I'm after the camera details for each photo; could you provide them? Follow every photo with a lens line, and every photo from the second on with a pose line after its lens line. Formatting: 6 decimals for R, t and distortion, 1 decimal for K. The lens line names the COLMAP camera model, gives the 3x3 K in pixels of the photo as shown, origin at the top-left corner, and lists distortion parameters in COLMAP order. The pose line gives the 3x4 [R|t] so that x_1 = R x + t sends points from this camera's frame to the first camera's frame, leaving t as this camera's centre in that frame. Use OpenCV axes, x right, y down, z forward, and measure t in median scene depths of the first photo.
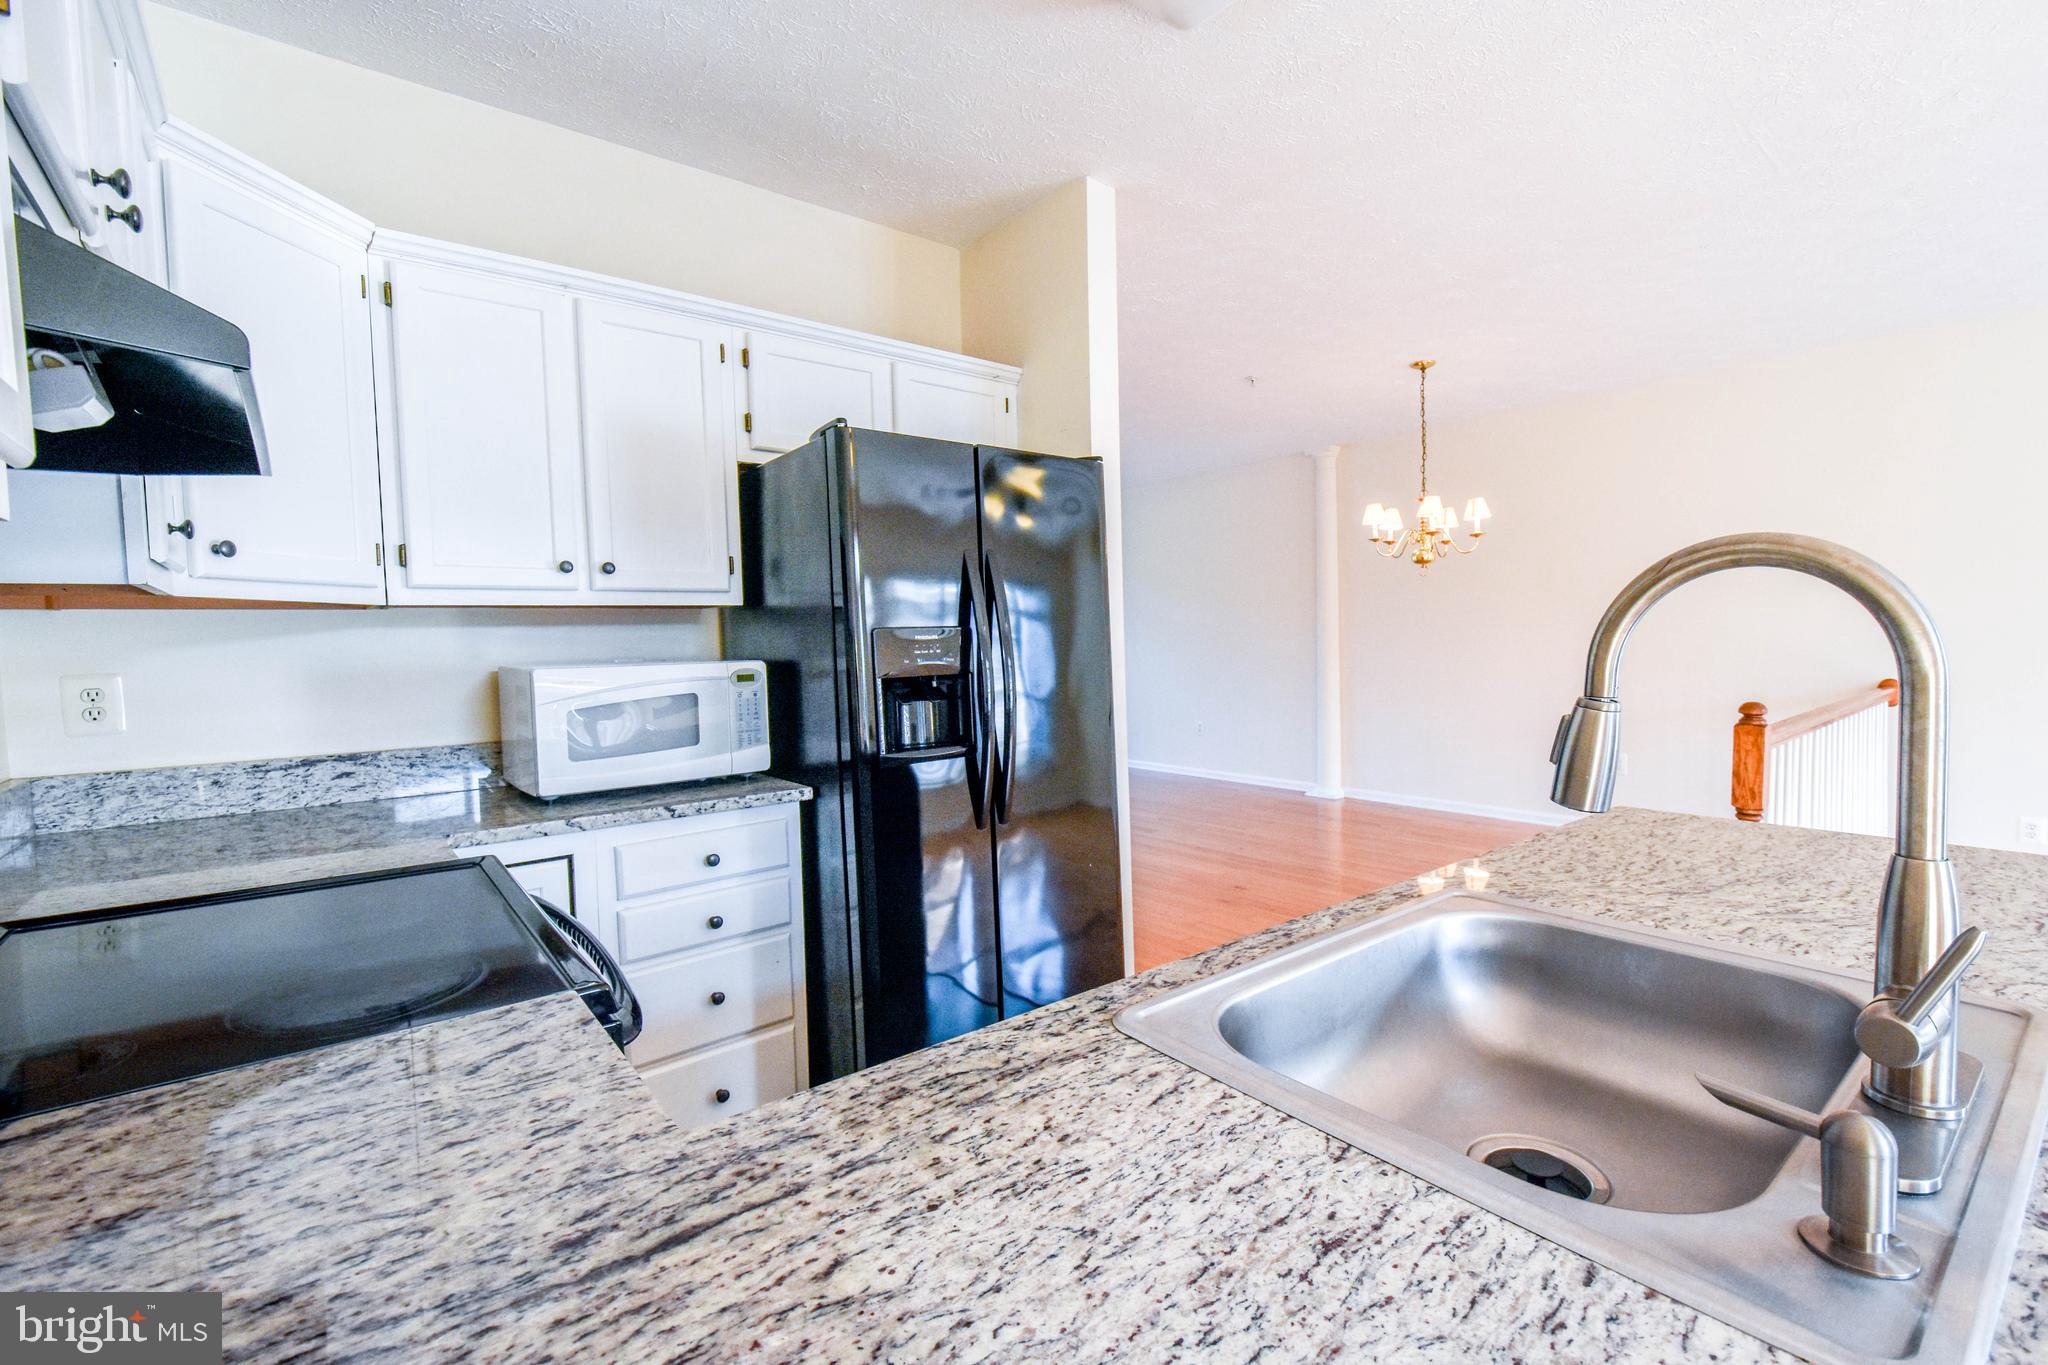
lens RADIAL K [[898.5, 0, 1049.6], [0, 898.5, 679.8], [0, 0, 1]] dist [0.002584, -0.007616]
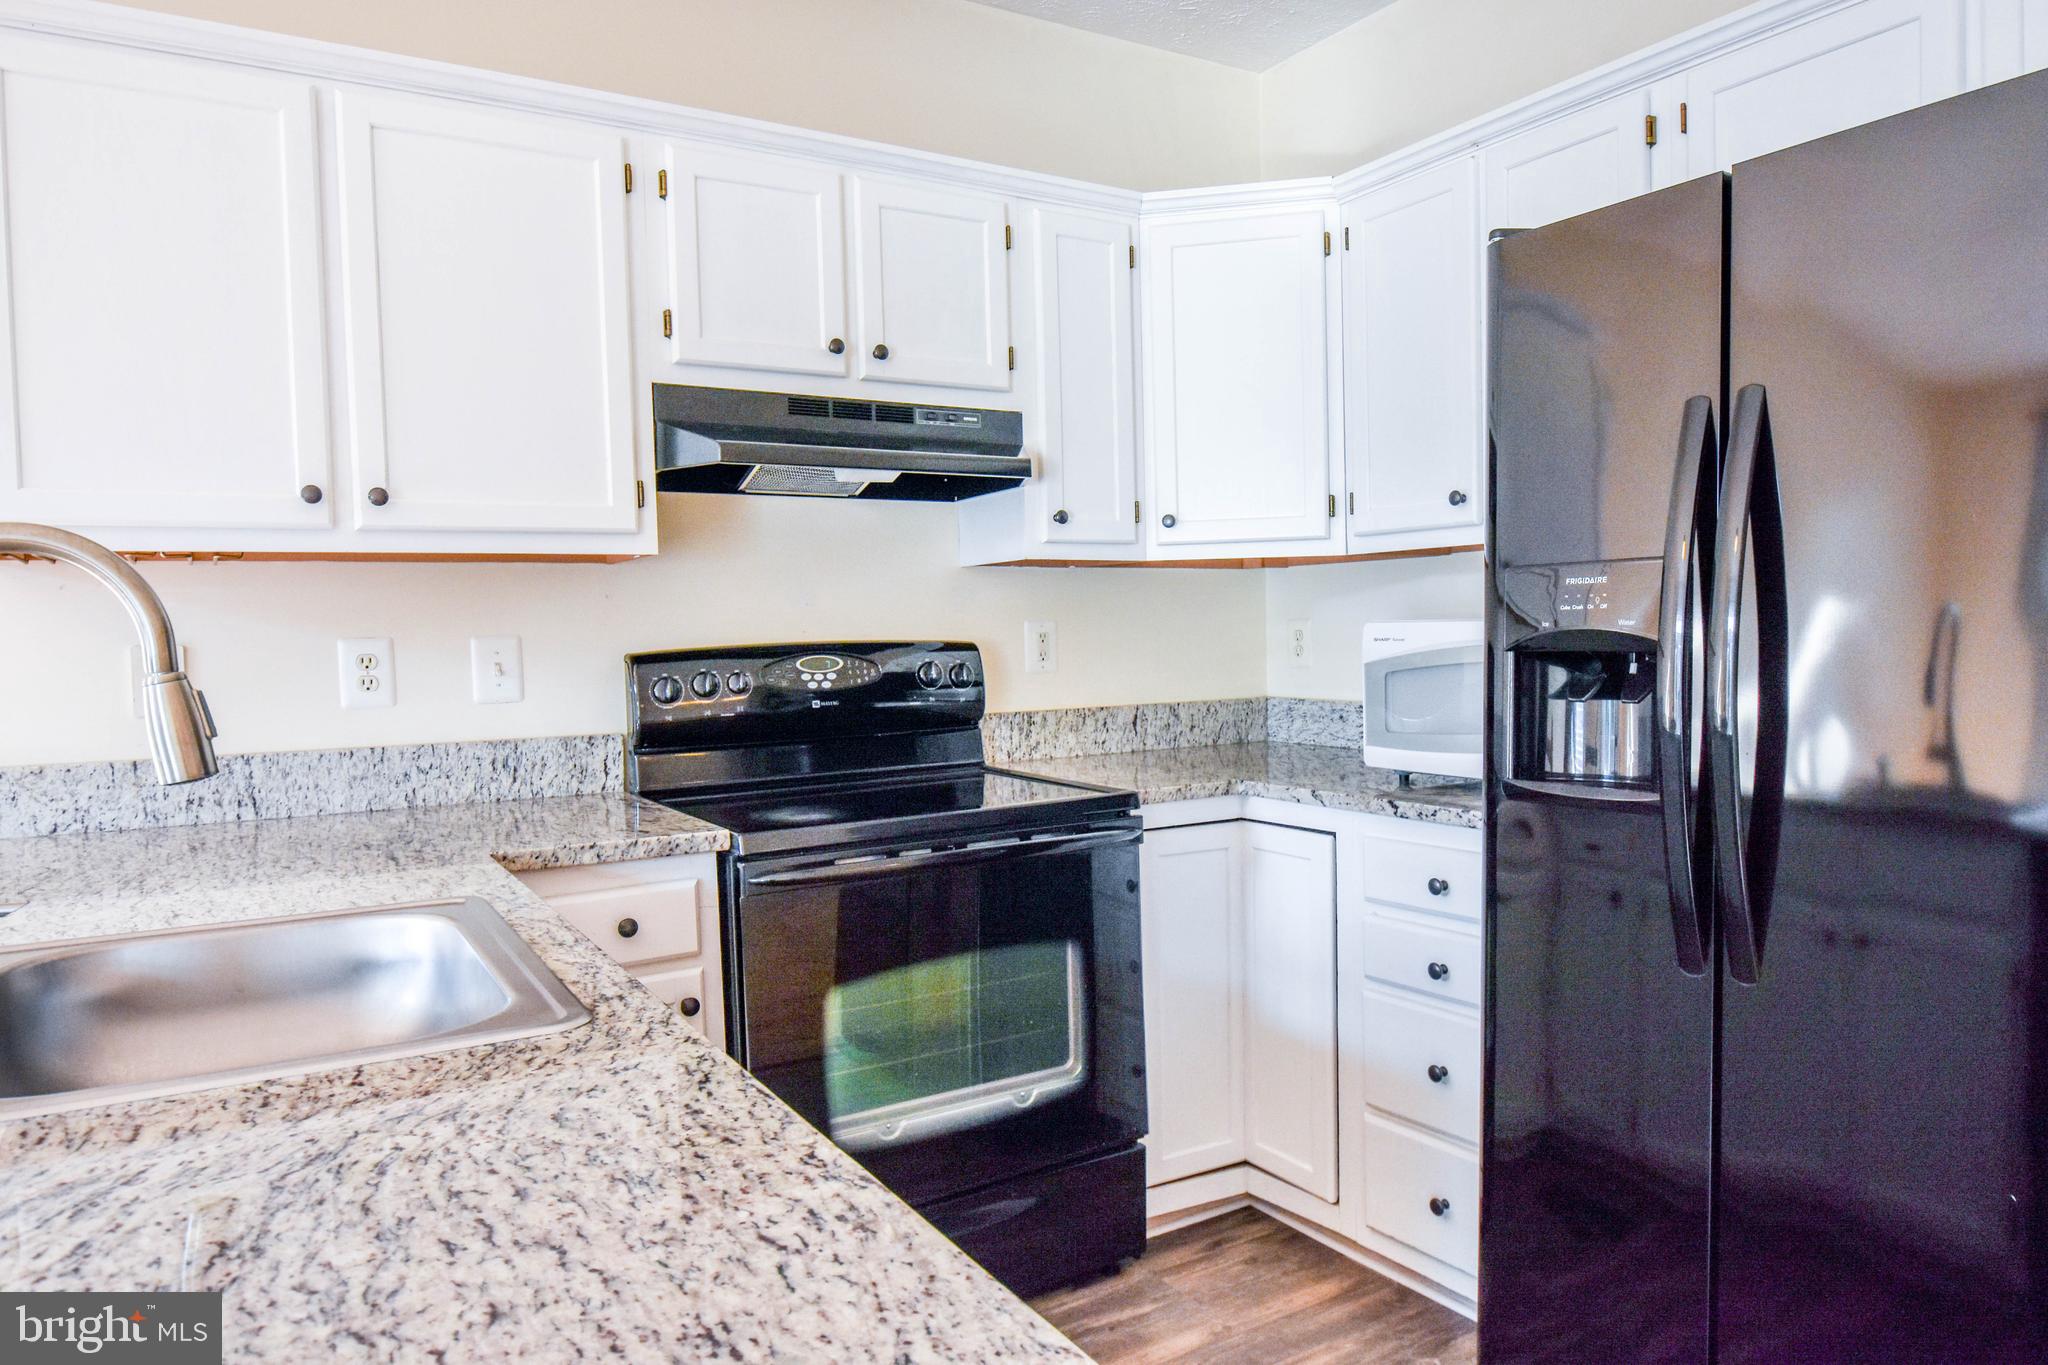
lens RADIAL K [[1357.7, 0, 1070.2], [0, 1357.7, 686.7], [0, 0, 1]] dist [-0.006670, -0.004557]
pose [[-0.123494, 0.070215, -0.989858, 0.752829], [-0.021185, 0.997080, 0.073370, -0.038536], [0.992119, 0.030031, -0.121646, 0.828481]]
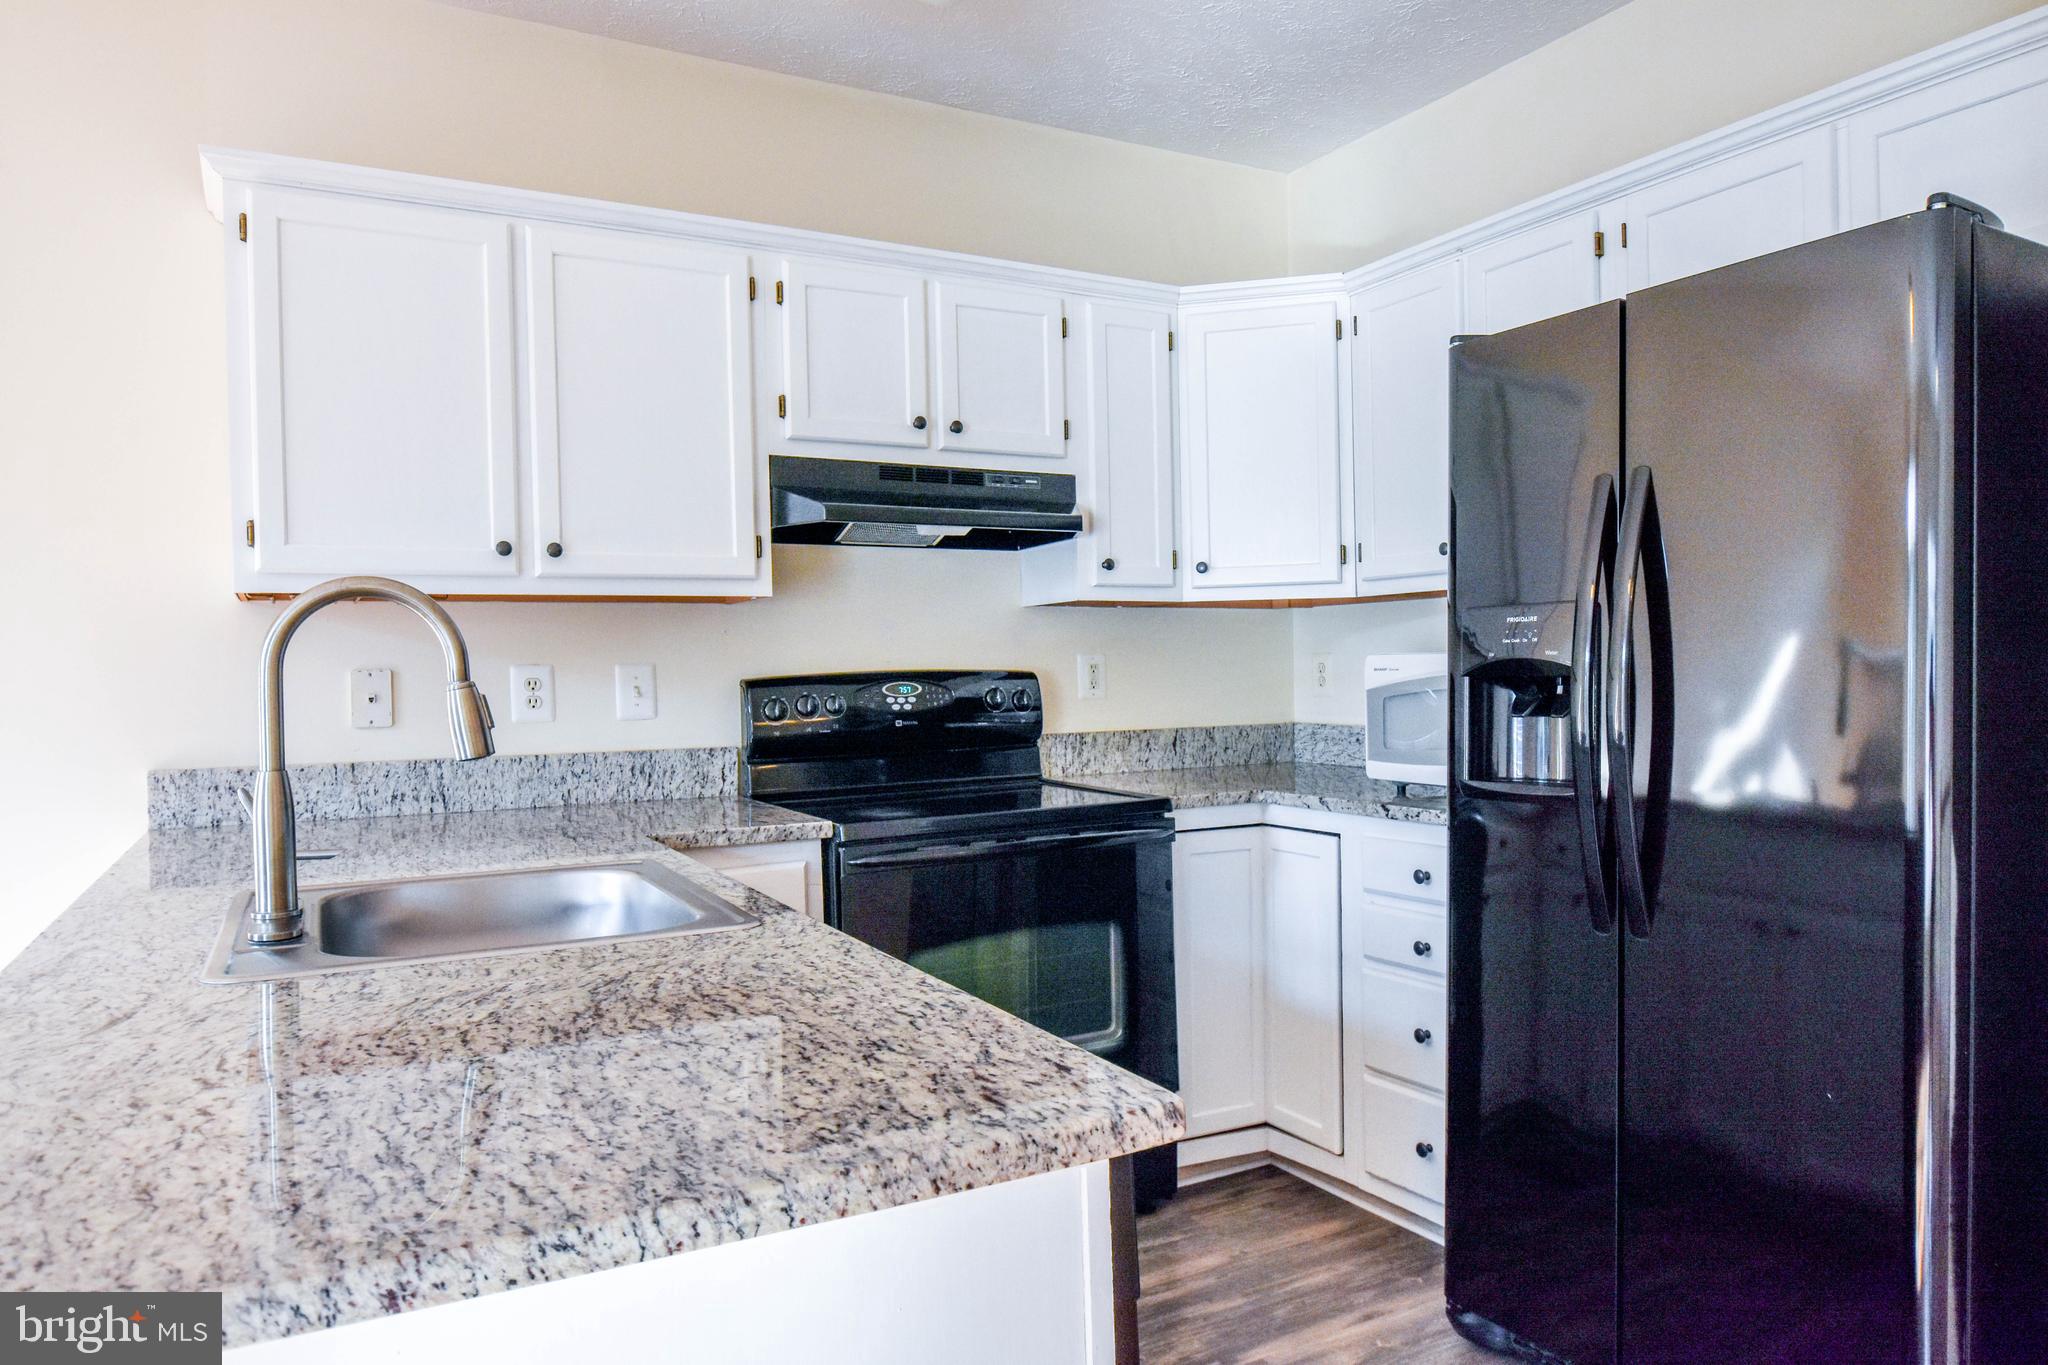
lens RADIAL K [[1357.7, 0, 1070.2], [0, 1357.7, 686.7], [0, 0, 1]] dist [-0.006670, -0.004557]
pose [[-0.168907, 0.041487, -0.984758, 0.975770], [-0.023315, 0.998666, 0.046072, -0.037318], [0.985356, 0.030742, -0.167714, 0.876146]]
